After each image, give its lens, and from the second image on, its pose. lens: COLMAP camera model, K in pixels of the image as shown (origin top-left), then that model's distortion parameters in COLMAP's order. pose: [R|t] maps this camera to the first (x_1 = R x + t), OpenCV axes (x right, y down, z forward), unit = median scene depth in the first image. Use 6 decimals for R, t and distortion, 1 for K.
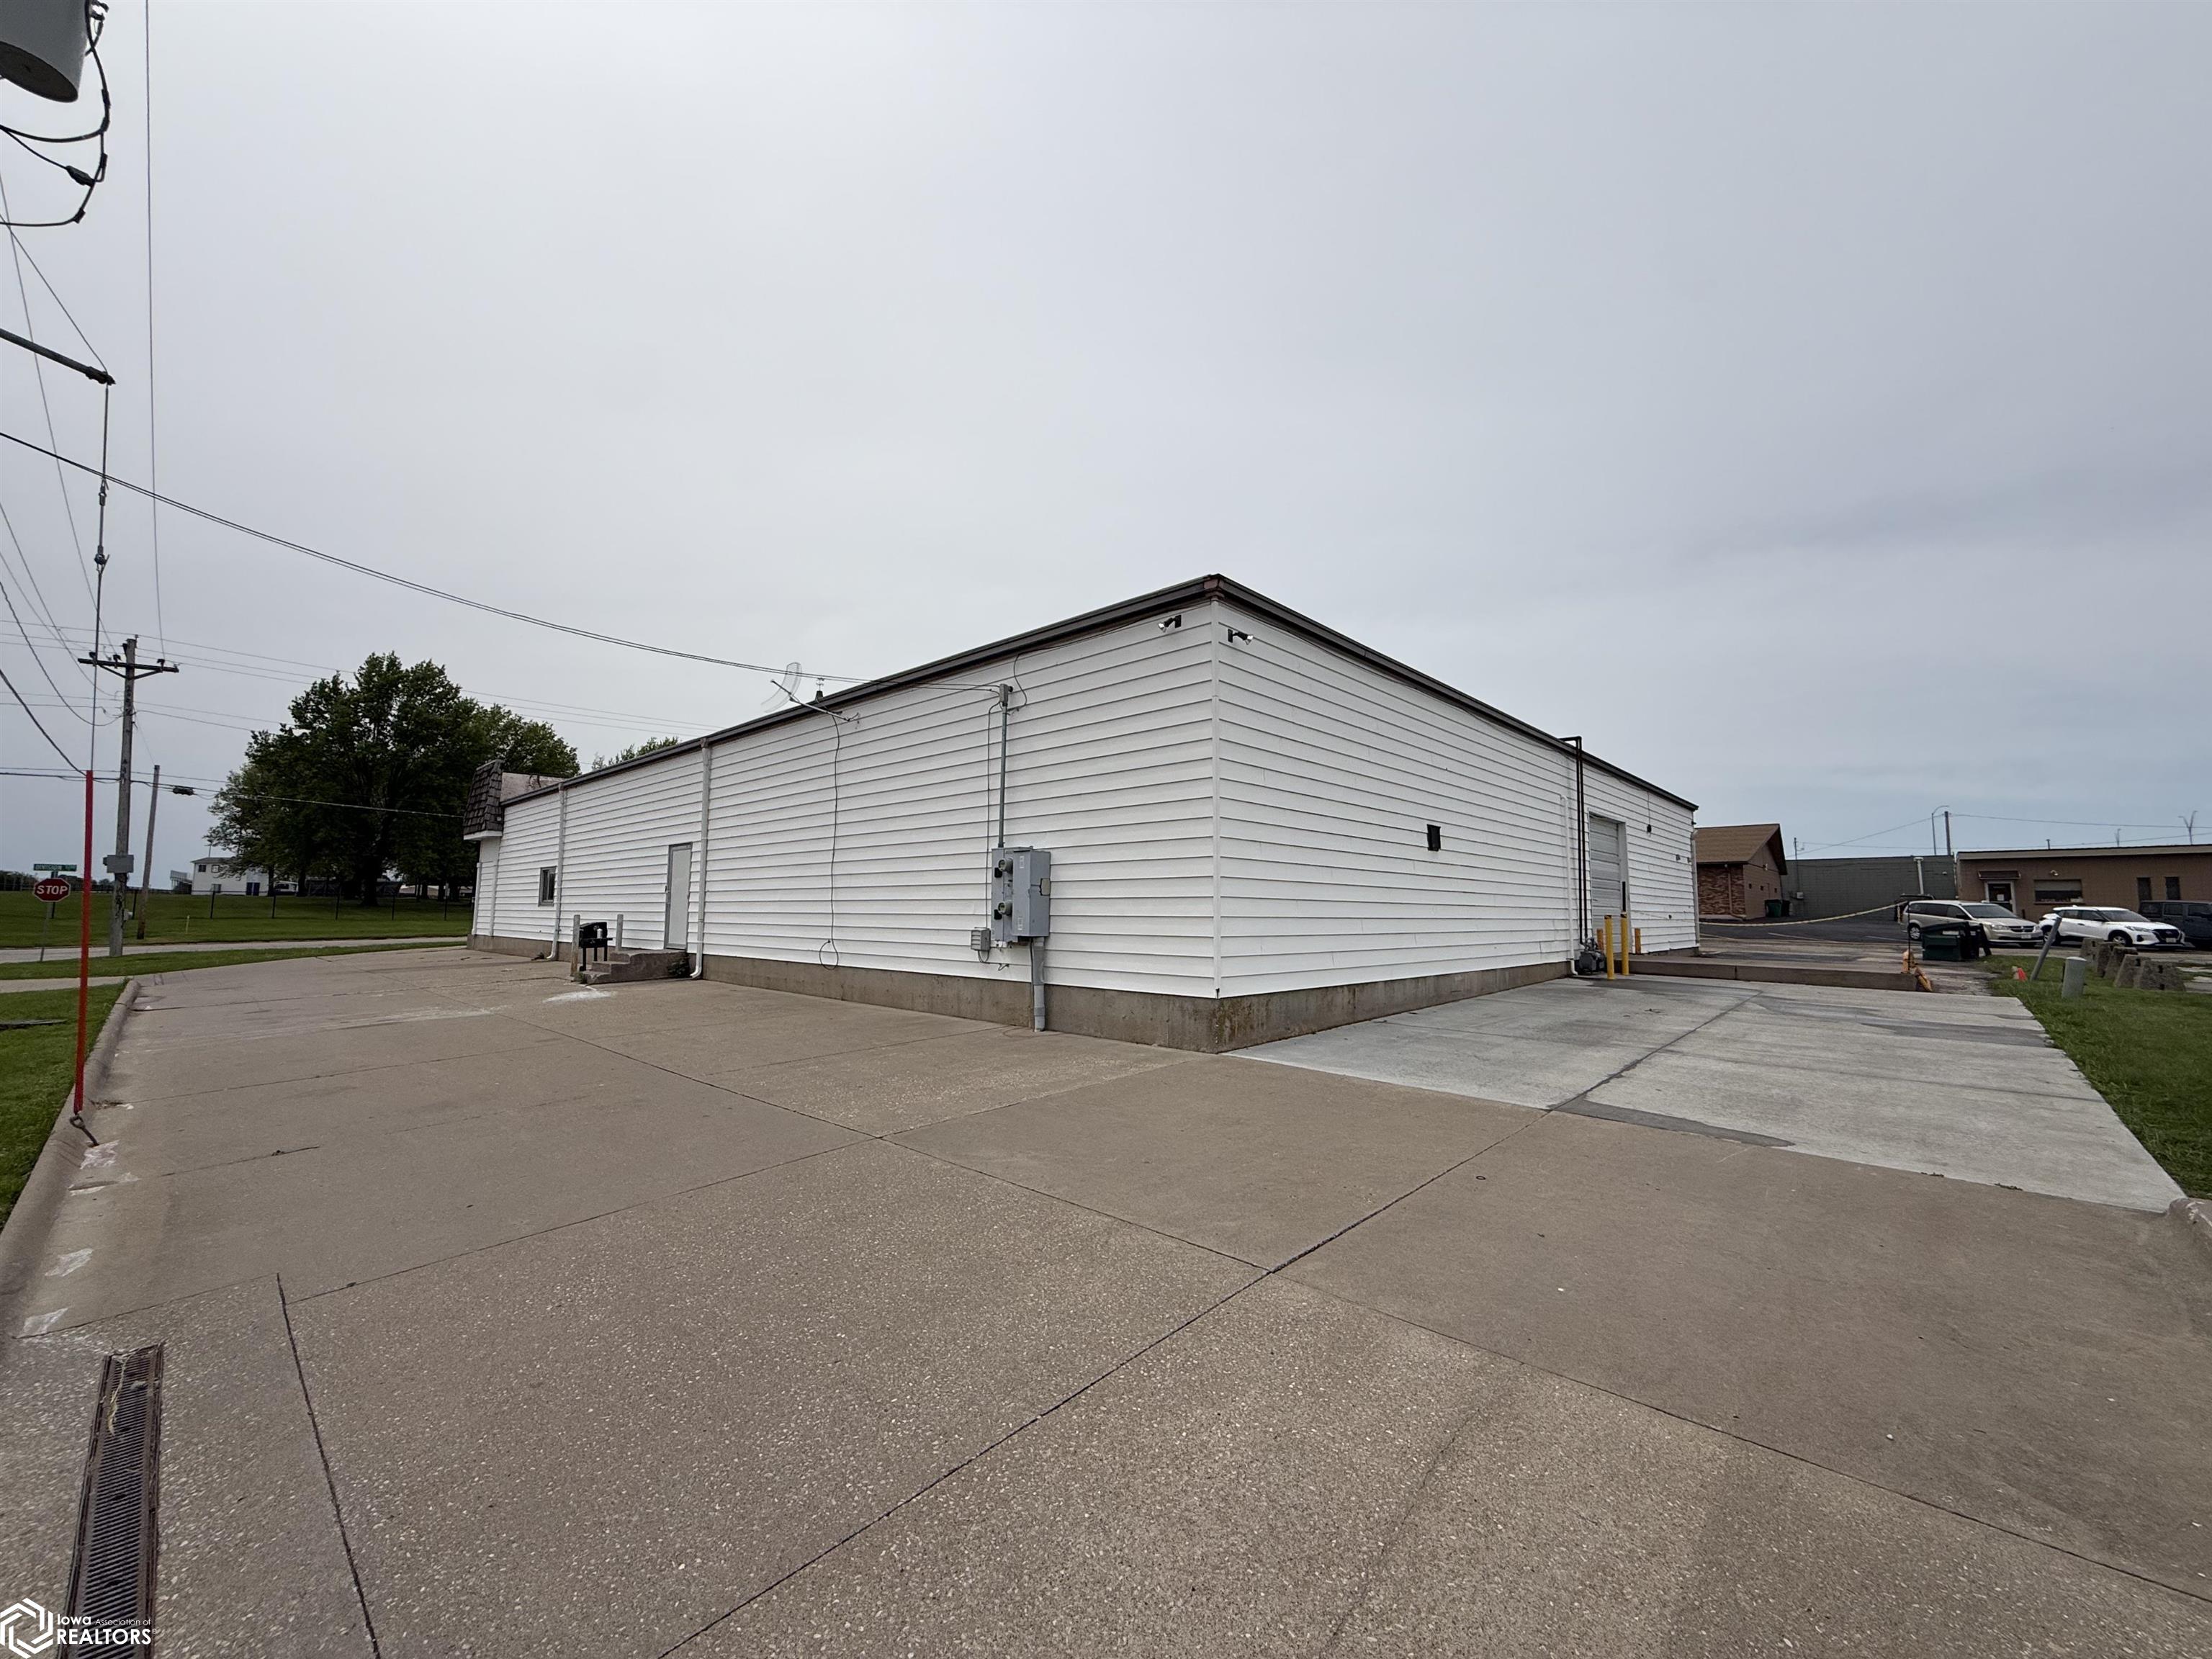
lens RADIAL K [[879.1, 0, 1106.0], [0, 879.1, 829.5], [0, 0, 1]] dist [-0.001103, -0.000317]
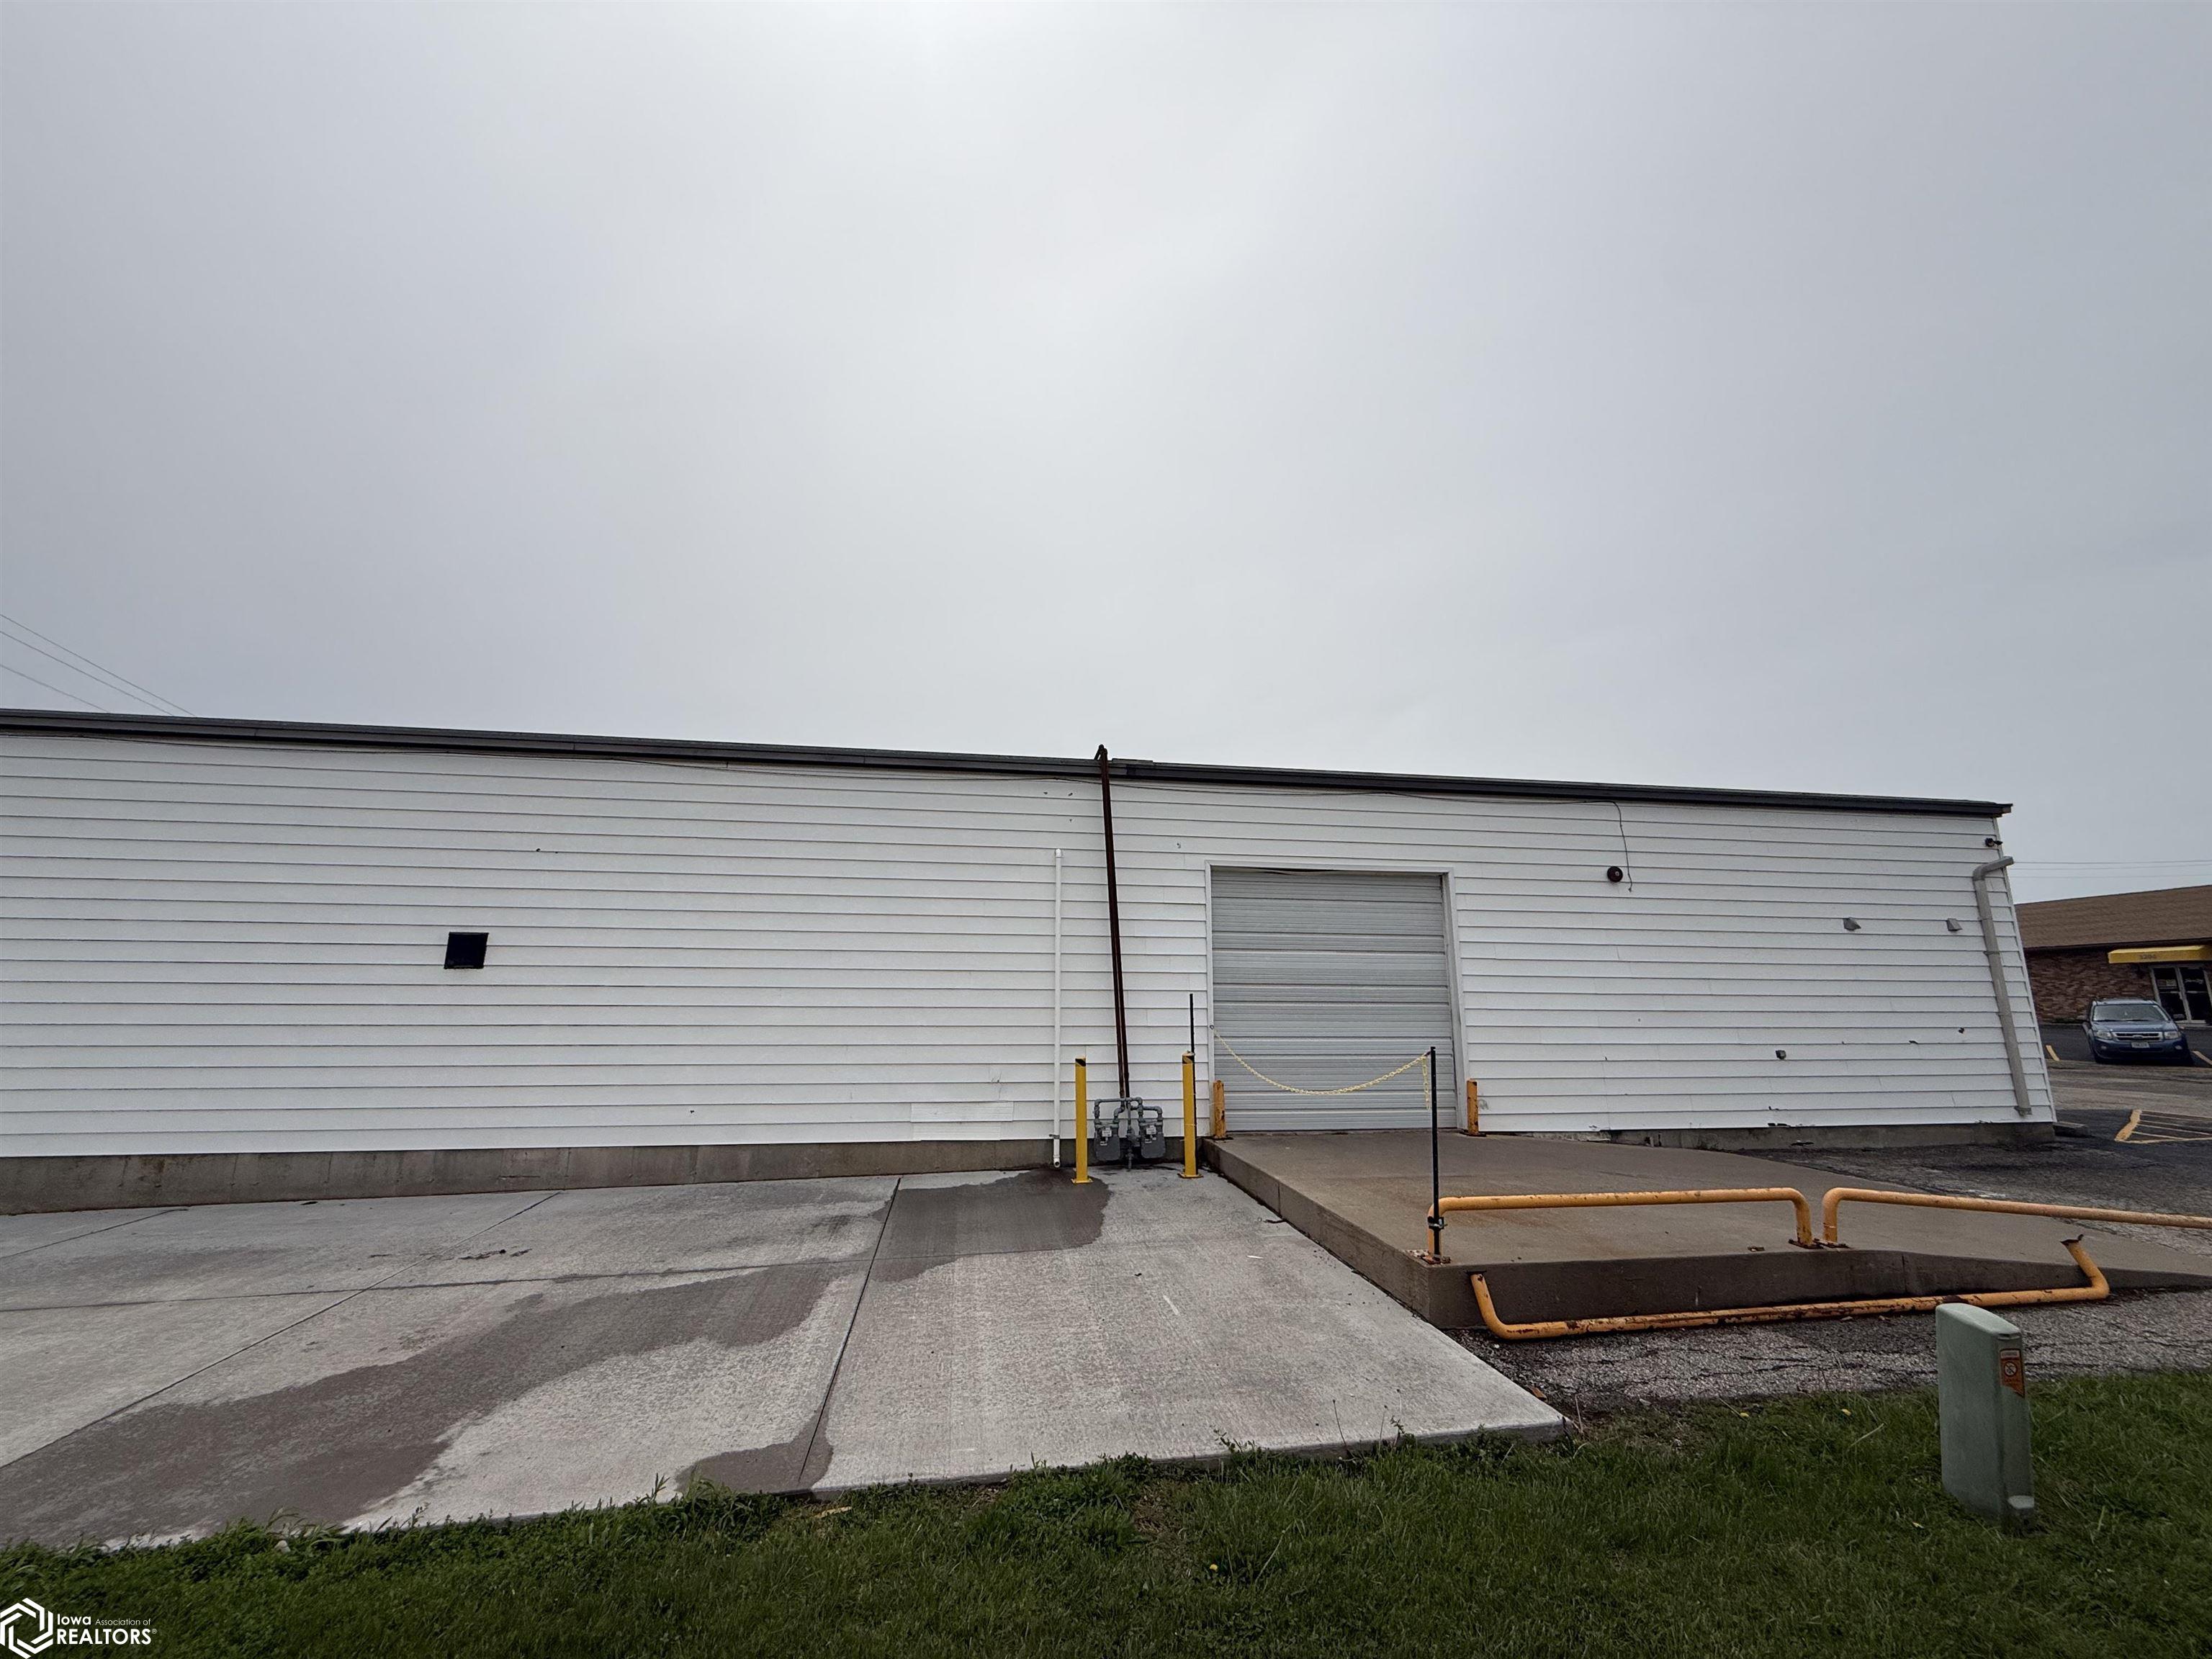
lens RADIAL K [[880.9, 0, 1104.4], [0, 880.9, 830.7], [0, 0, 1]] dist [-0.000632, 0.000483]
pose [[0.787118, -0.121609, -0.604695, 0.882406], [0.059145, 0.990735, -0.122256, 0.022510], [0.613960, 0.060465, 0.787018, 0.539863]]
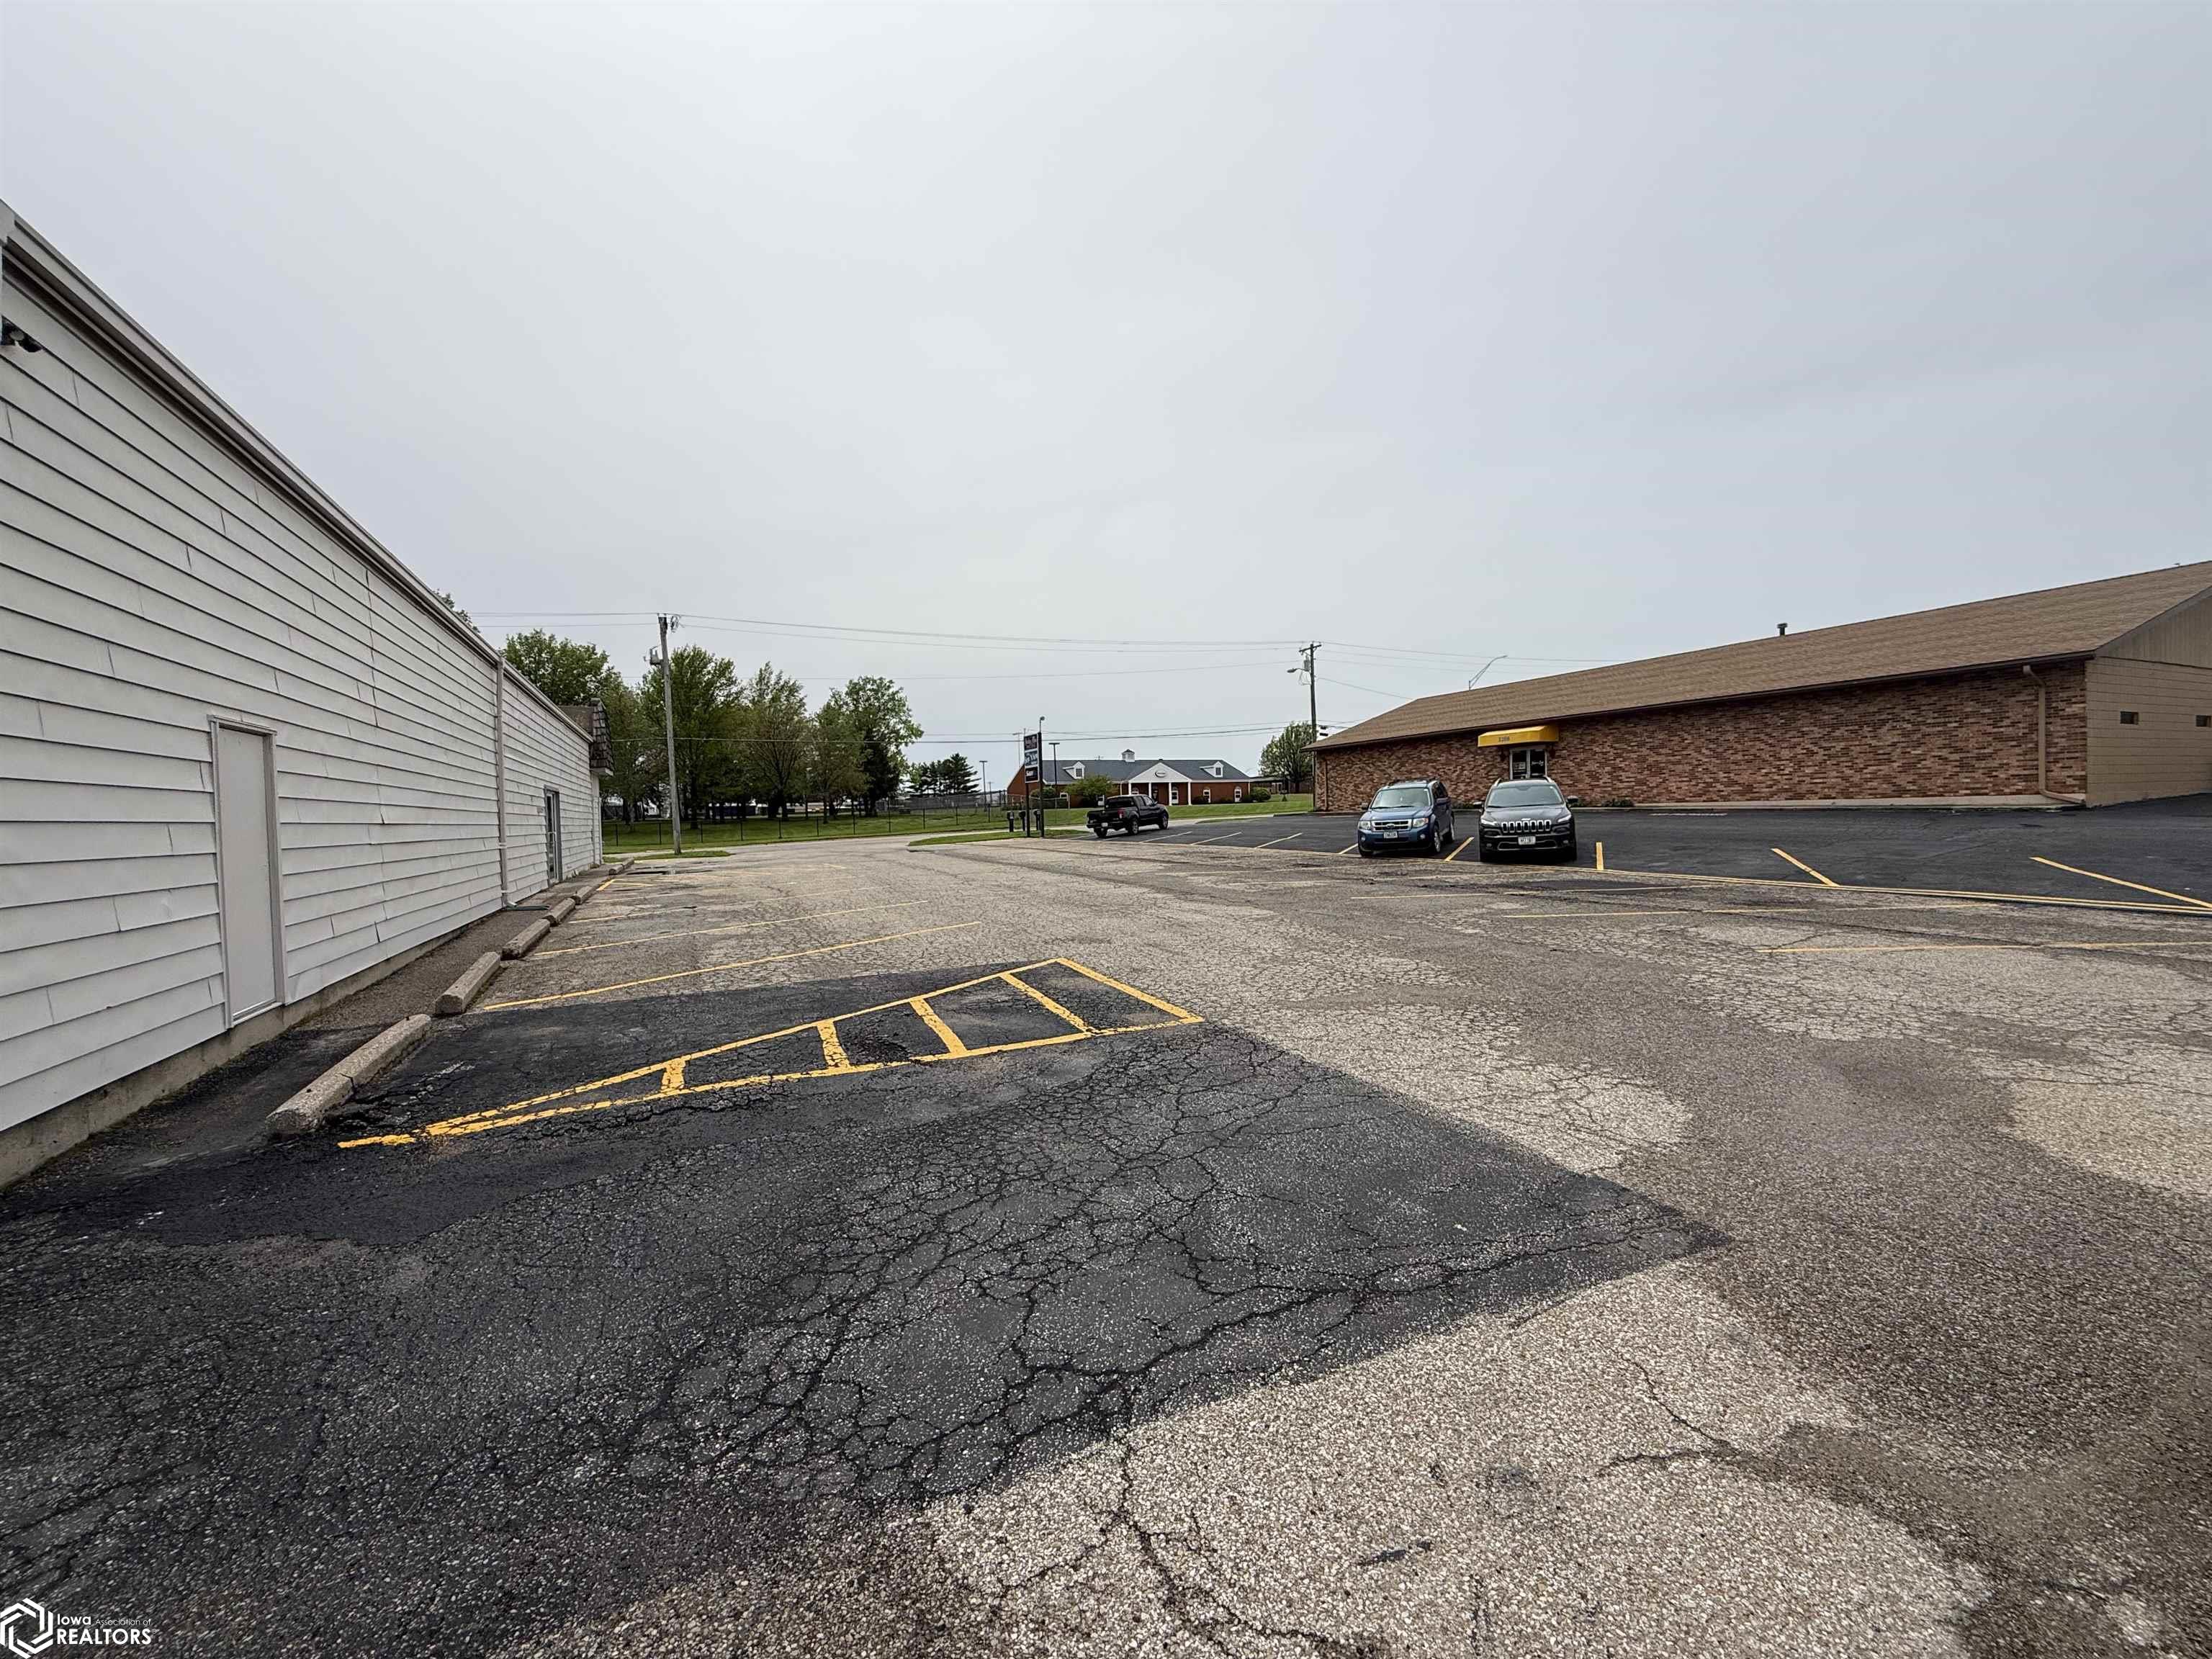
lens RADIAL K [[880.9, 0, 1104.4], [0, 880.9, 830.7], [0, 0, 1]] dist [-0.000632, 0.000483]
pose [[0.930091, -0.023395, -0.366583, 1.358660], [0.069115, 0.991291, 0.112095, 0.117787], [0.360768, -0.129595, 0.923608, 1.420058]]
